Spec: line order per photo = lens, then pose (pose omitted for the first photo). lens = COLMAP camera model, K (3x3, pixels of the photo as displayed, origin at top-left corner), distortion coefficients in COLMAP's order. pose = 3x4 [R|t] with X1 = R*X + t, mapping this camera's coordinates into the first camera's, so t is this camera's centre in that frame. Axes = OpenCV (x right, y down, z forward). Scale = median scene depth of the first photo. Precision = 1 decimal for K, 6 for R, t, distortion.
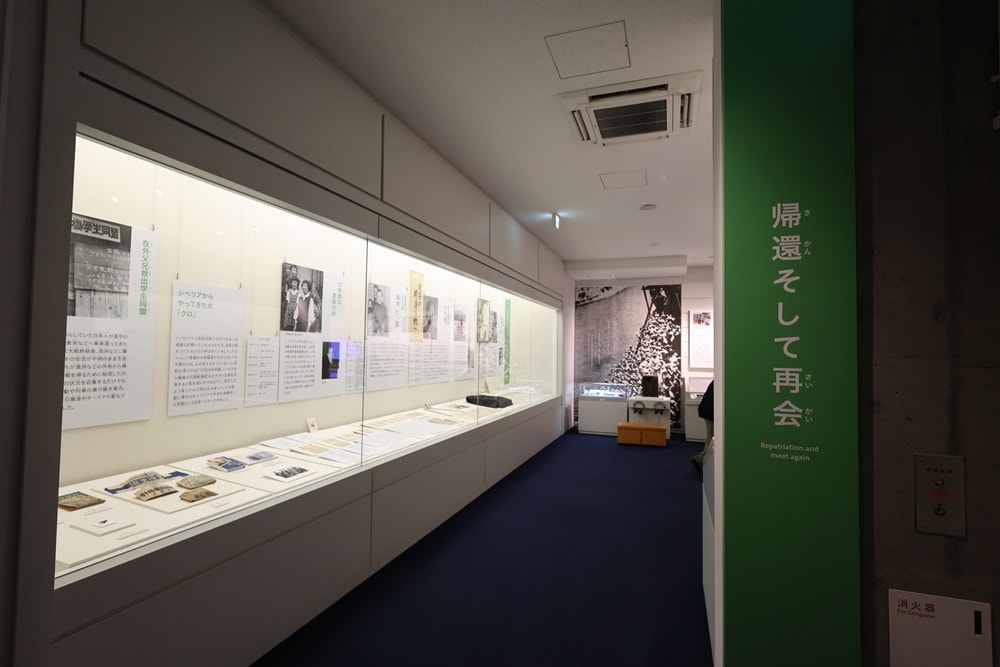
lens RADIAL K [[479.6, 0, 499.6], [0, 479.6, 334.2], [0, 0, 1]] dist [0.001881, 0.000229]
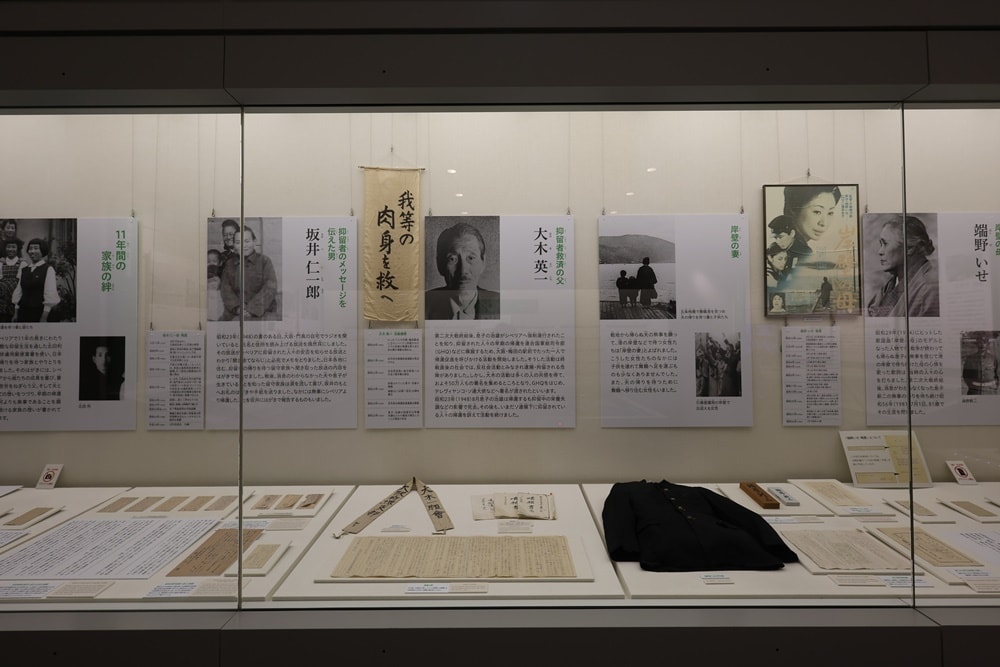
lens RADIAL K [[549.8, 0, 499.7], [0, 549.8, 327.7], [0, 0, 1]] dist [0.006896, -0.000596]
pose [[0.331413, -0.046261, -0.942351, 0.380989], [0.042803, 0.998506, -0.033965, 0.042749], [0.942514, -0.029079, 0.332898, 1.082717]]
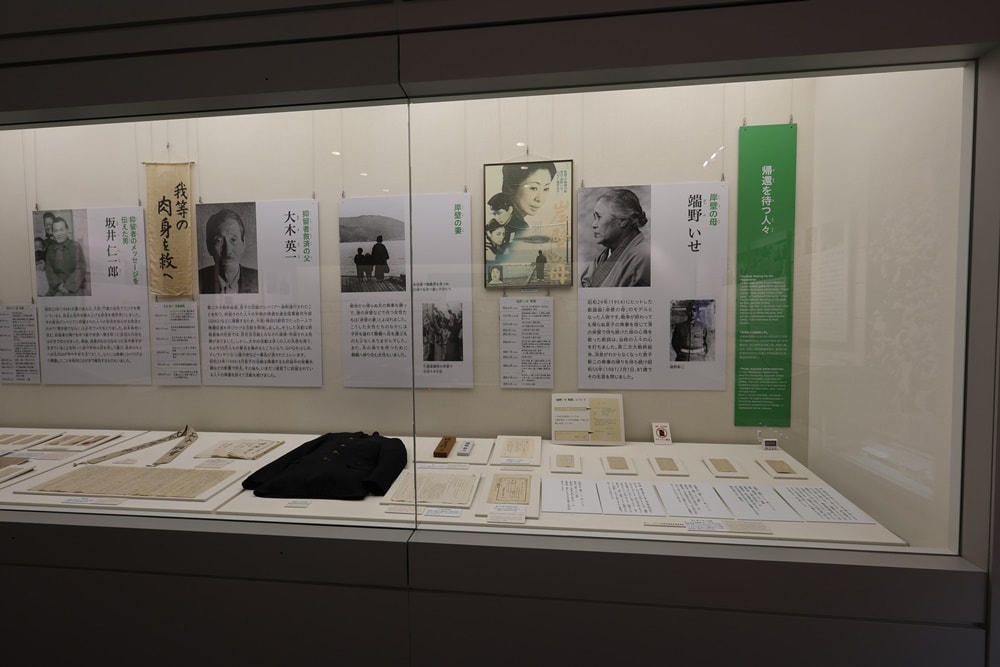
lens RADIAL K [[514.8, 0, 499.9], [0, 514.8, 334.5], [0, 0, 1]] dist [0.007854, 0.000362]
pose [[0.198886, 0.025203, -0.979698, 0.509925], [0.046544, 0.998298, 0.035131, 0.056278], [0.978917, -0.052586, 0.197375, 1.438254]]
